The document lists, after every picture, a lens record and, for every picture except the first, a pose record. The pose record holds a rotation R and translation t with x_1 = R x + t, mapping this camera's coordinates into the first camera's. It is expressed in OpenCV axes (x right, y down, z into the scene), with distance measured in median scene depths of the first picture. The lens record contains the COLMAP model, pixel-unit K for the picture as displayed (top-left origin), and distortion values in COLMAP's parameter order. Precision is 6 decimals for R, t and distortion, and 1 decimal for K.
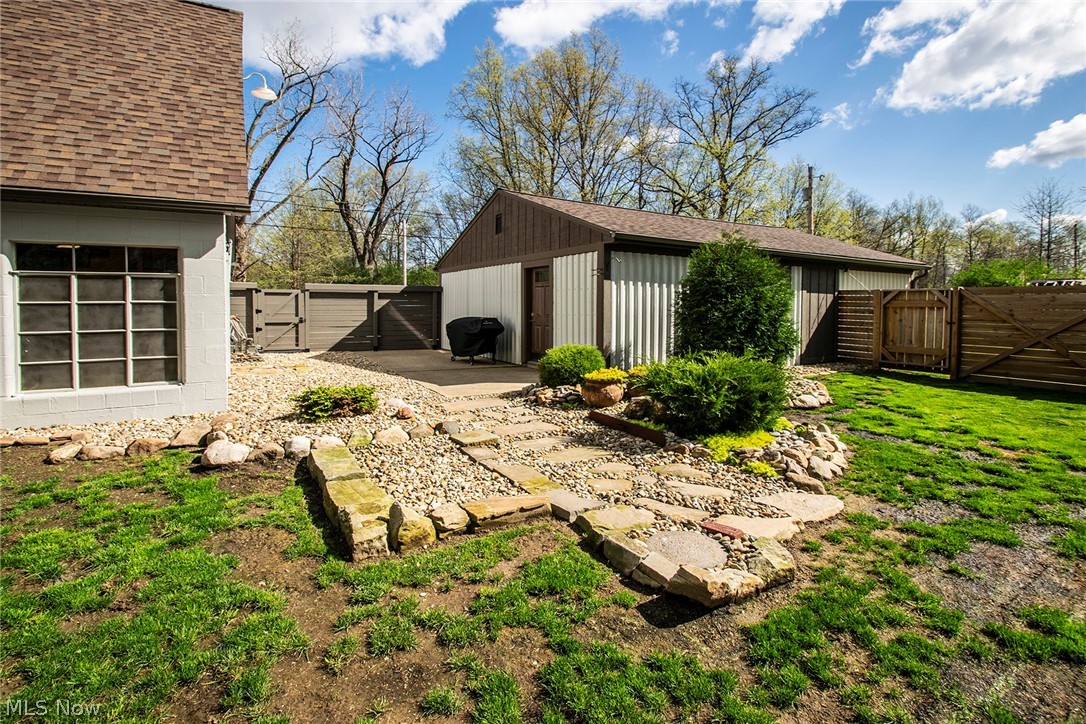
lens RADIAL K [[506.4, 0, 498.4], [0, 506.4, 317.4], [0, 0, 1]] dist [-0.000926, 0.000326]
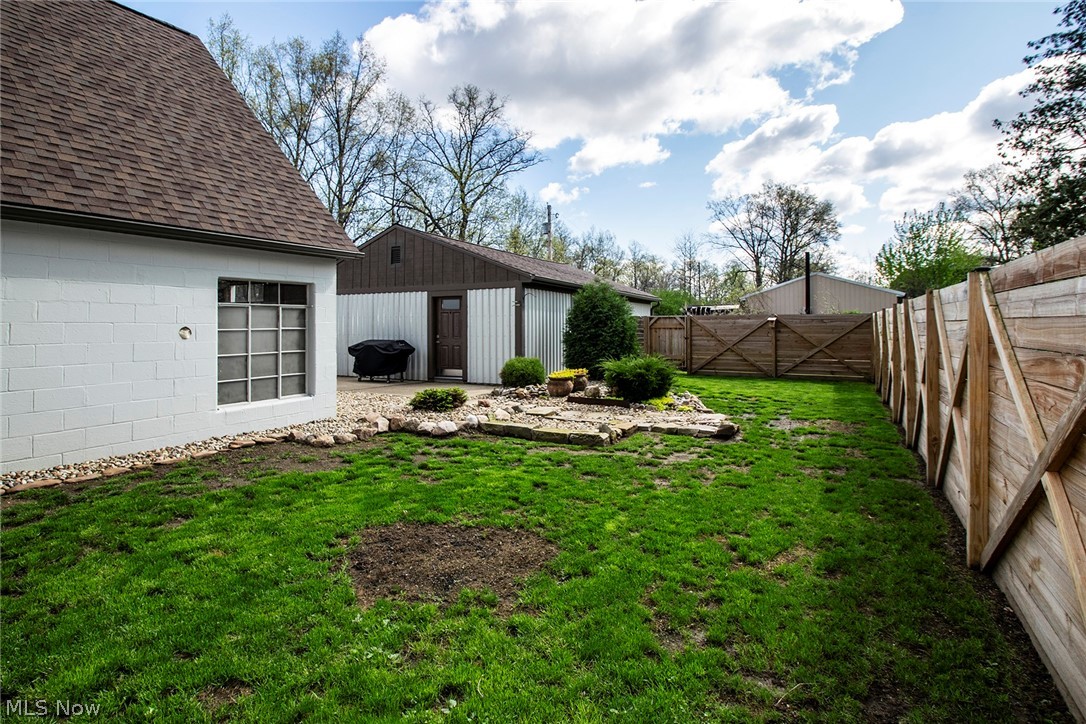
lens RADIAL K [[587.5, 0, 534.0], [0, 587.5, 328.3], [0, 0, 1]] dist [0.005557, 0.001009]
pose [[0.834403, -0.007319, 0.551106, -0.818668], [0.019387, 0.999683, -0.016077, 0.001882], [-0.550813, 0.024099, 0.834281, -0.408938]]
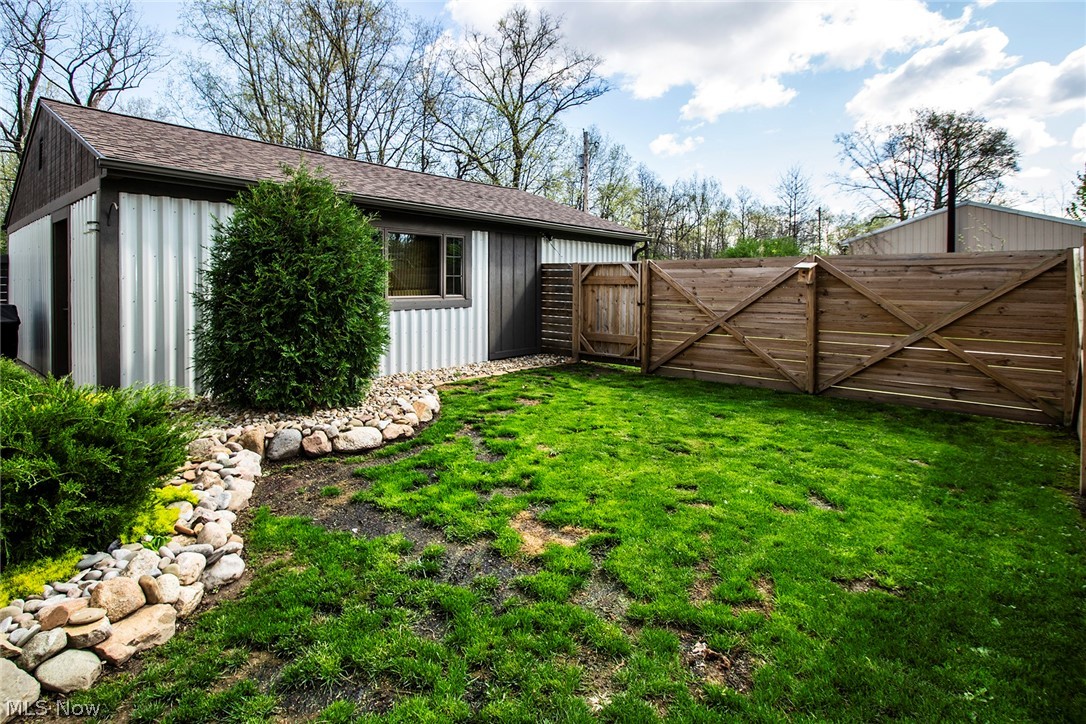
lens RADIAL K [[553.0, 0, 511.4], [0, 553.0, 294.1], [0, 0, 1]] dist [-0.011434, -0.004057]
pose [[0.950335, -0.008804, 0.311106, 0.657474], [0.009950, 0.999948, -0.002094, -0.006927], [-0.311071, 0.005086, 0.950373, 0.353459]]
